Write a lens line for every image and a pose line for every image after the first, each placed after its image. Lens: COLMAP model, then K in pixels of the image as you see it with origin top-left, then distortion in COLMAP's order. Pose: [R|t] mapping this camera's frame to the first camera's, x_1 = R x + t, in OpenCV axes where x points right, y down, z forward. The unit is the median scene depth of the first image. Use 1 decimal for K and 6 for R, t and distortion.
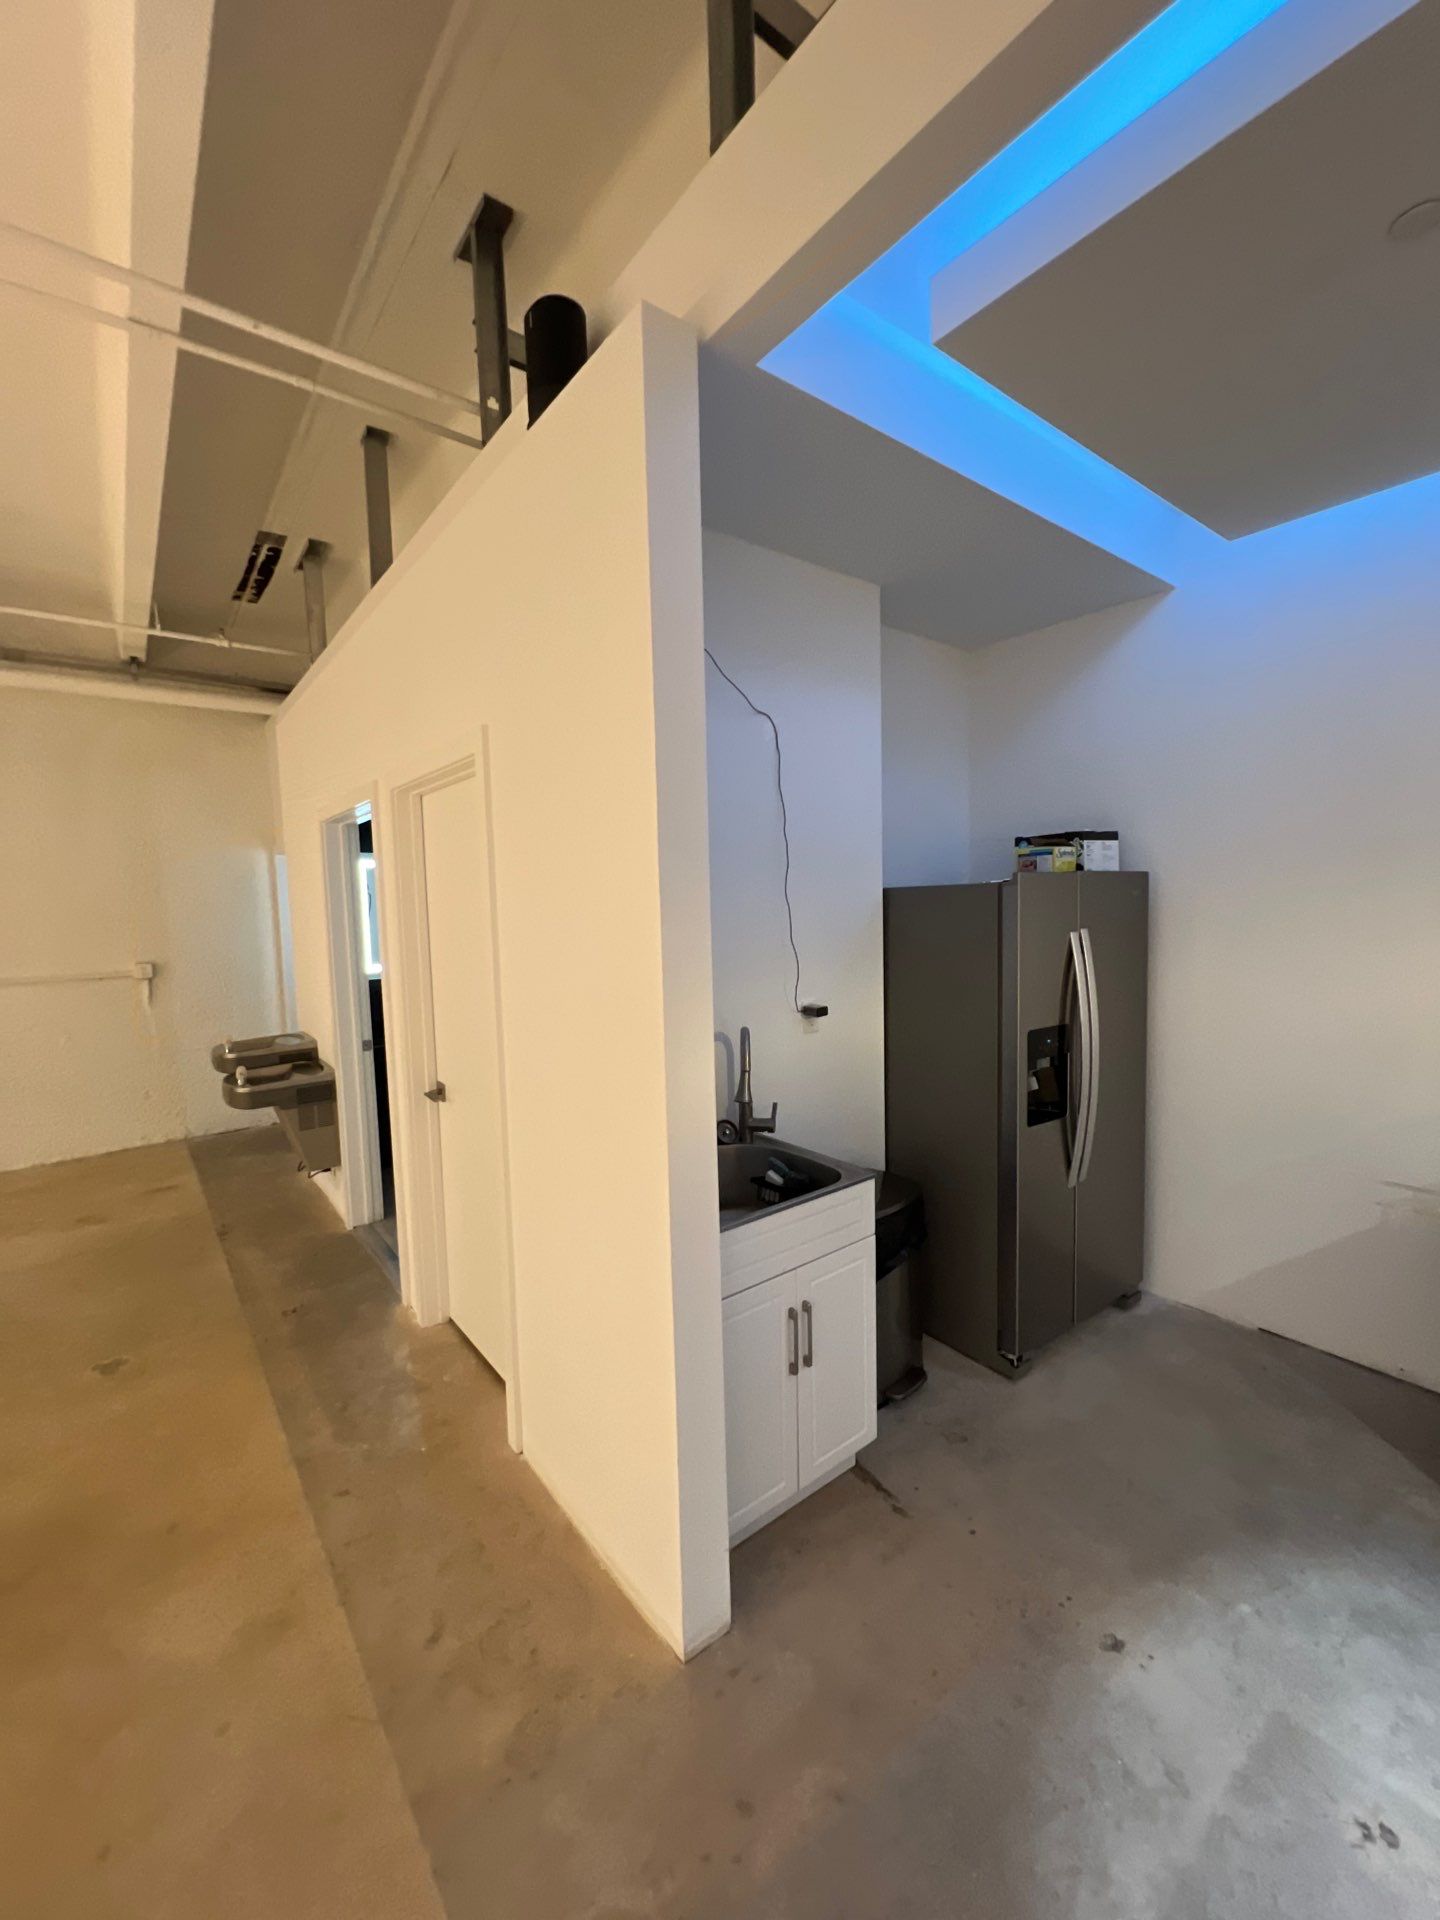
lens RADIAL K [[769.4, 0, 718.4], [0, 769.4, 963.4], [0, 0, 1]] dist [-0.002622, 0.000829]
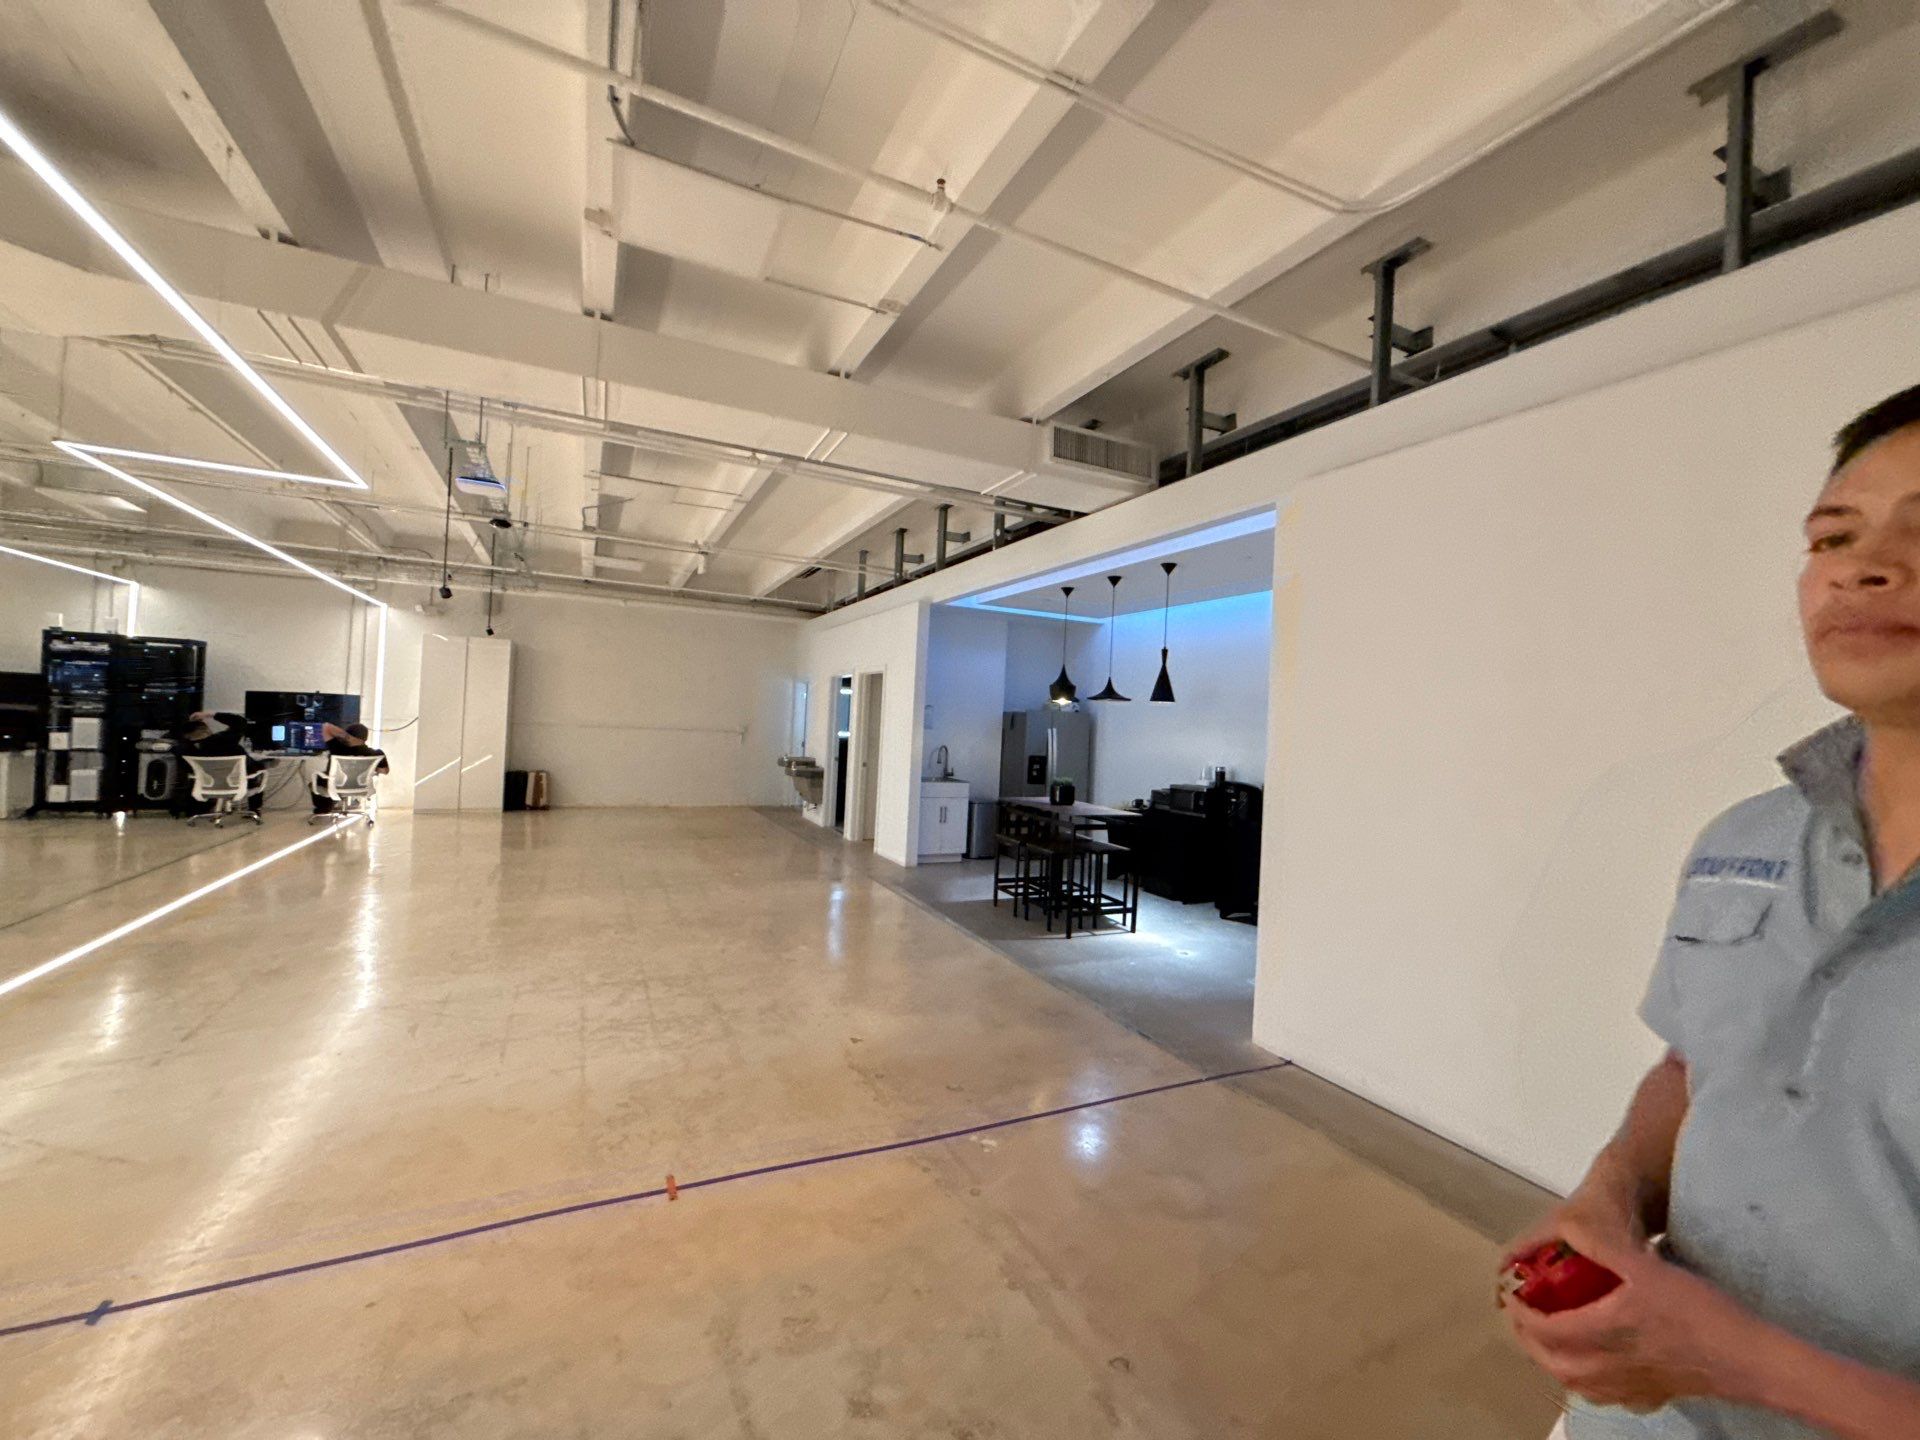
lens RADIAL K [[769.4, 0, 960.0], [0, 769.4, 720.0], [0, 0, 1]] dist [-0.002622, 0.000829]
pose [[0.977437, 0.068658, -0.199759, 0.506197], [-0.086770, 0.992734, -0.083366, 0.159929], [0.192584, 0.098818, 0.976292, -1.582514]]
